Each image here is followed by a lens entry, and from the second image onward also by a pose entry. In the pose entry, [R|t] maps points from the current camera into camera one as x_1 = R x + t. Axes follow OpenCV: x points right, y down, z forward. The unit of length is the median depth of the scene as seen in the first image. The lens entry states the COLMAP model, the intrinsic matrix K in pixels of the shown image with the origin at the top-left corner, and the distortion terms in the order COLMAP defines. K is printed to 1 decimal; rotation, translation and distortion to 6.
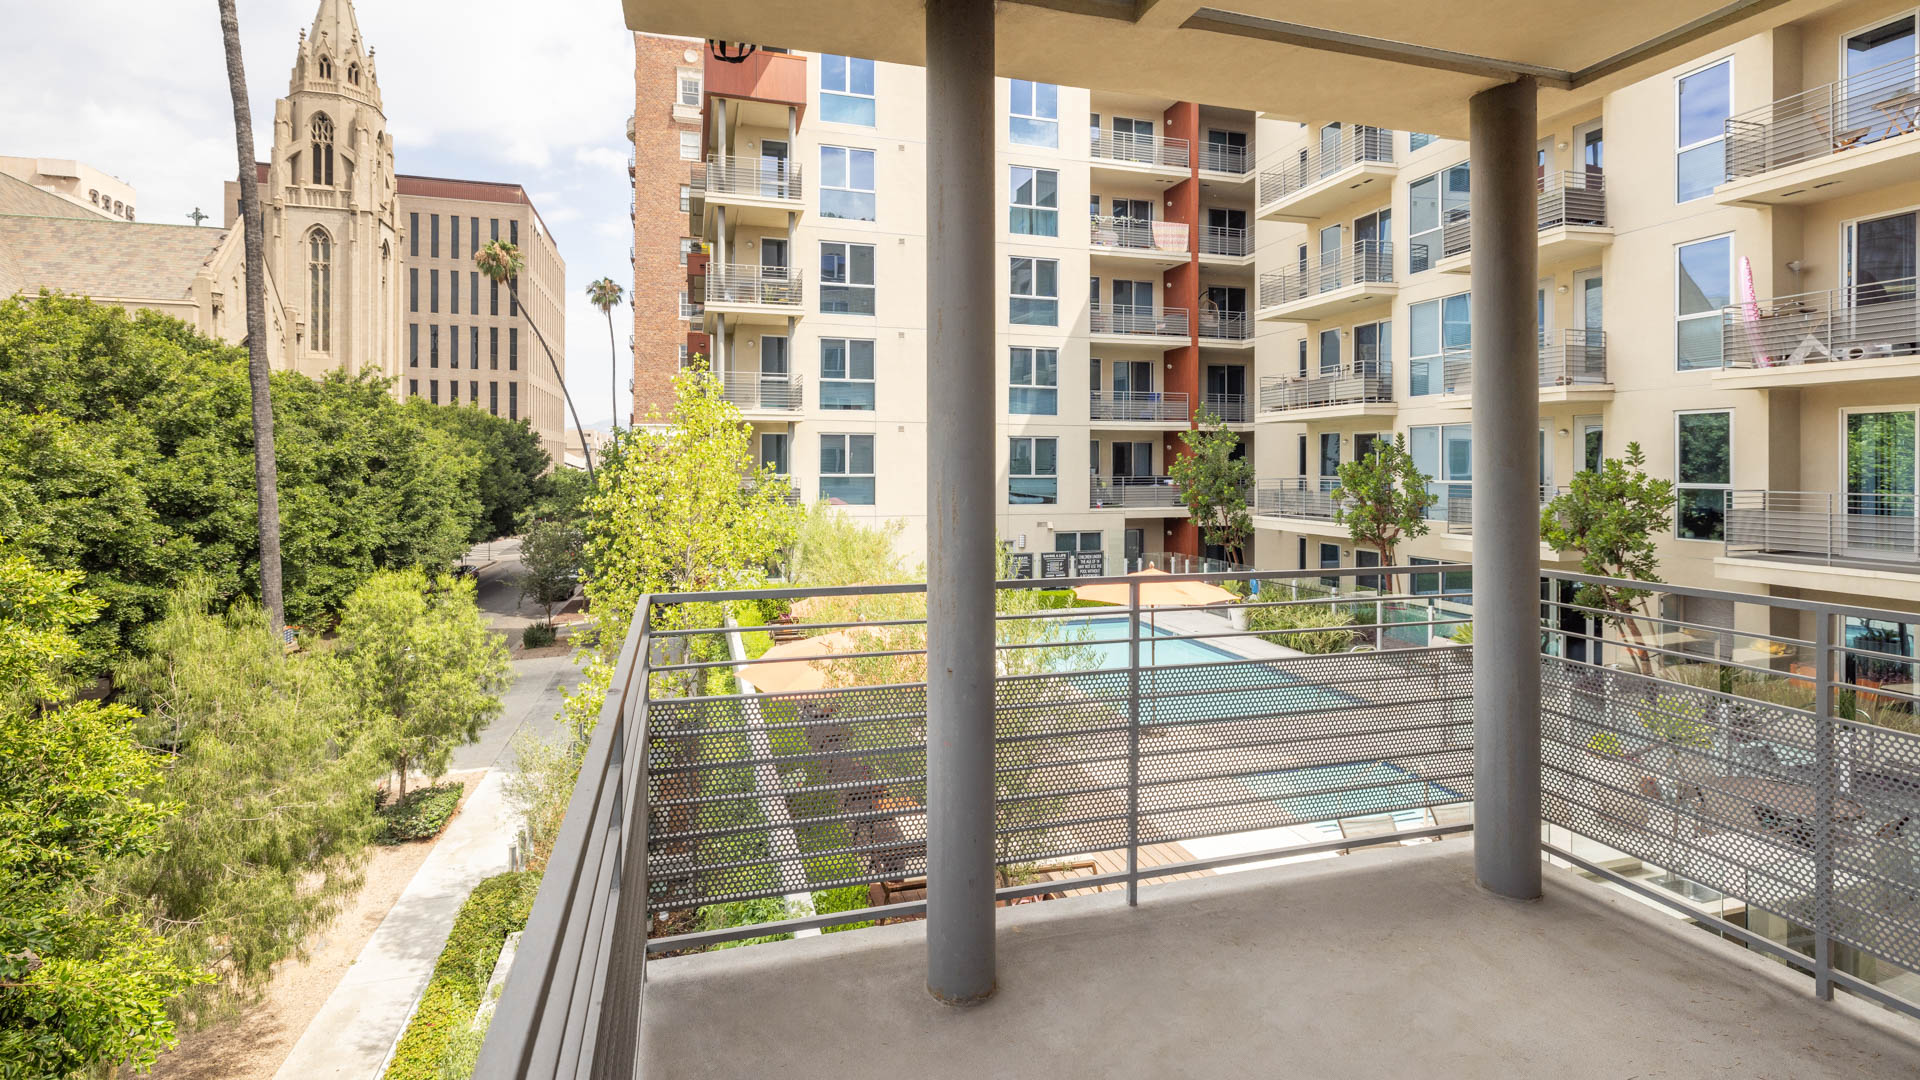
lens RADIAL K [[853.1, 0, 957.4], [0, 853.1, 494.7], [0, 0, 1]] dist [-0.001560, 0.000067]
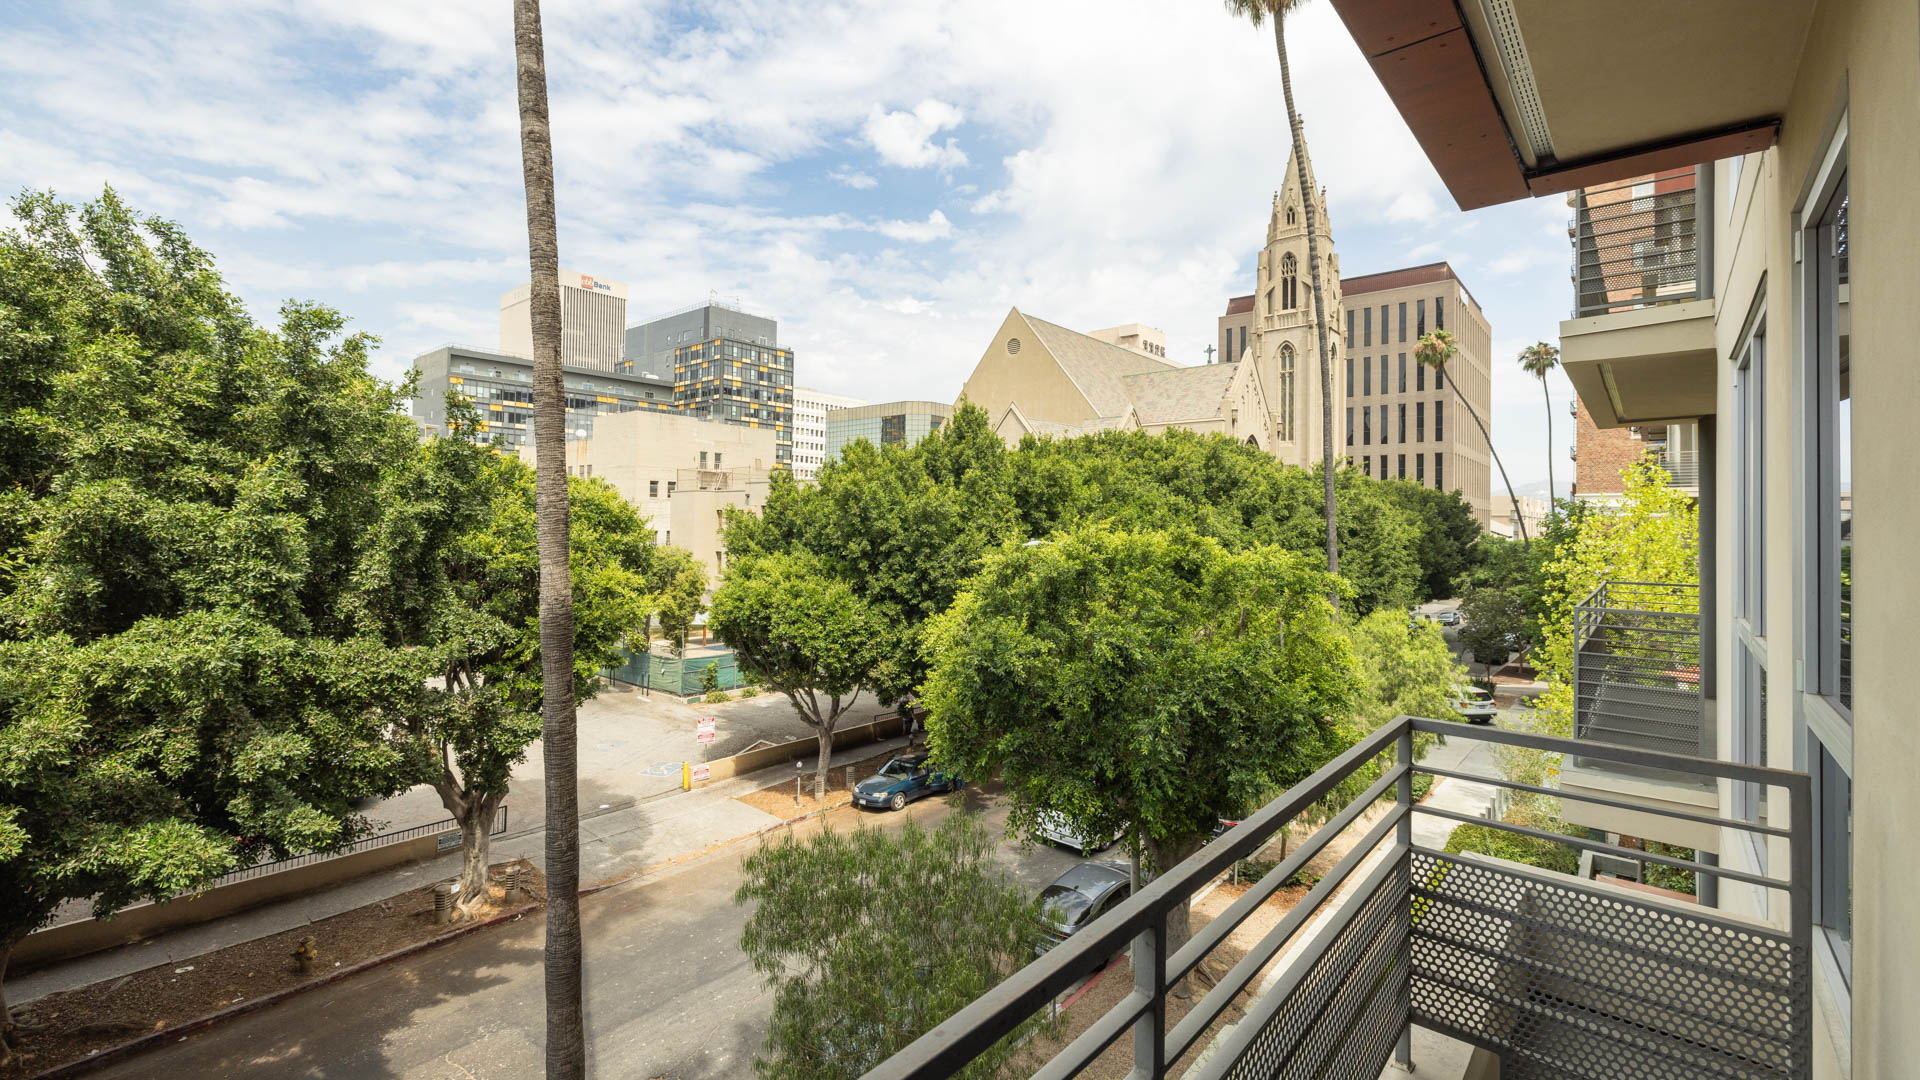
lens RADIAL K [[853.1, 0, 957.4], [0, 853.1, 494.7], [0, 0, 1]] dist [-0.001560, 0.000067]
pose [[0.552069, -0.025839, -0.833398, 0.038625], [-0.039397, 0.997595, -0.057027, 0.002097], [0.832867, 0.064316, 0.549723, -0.112295]]
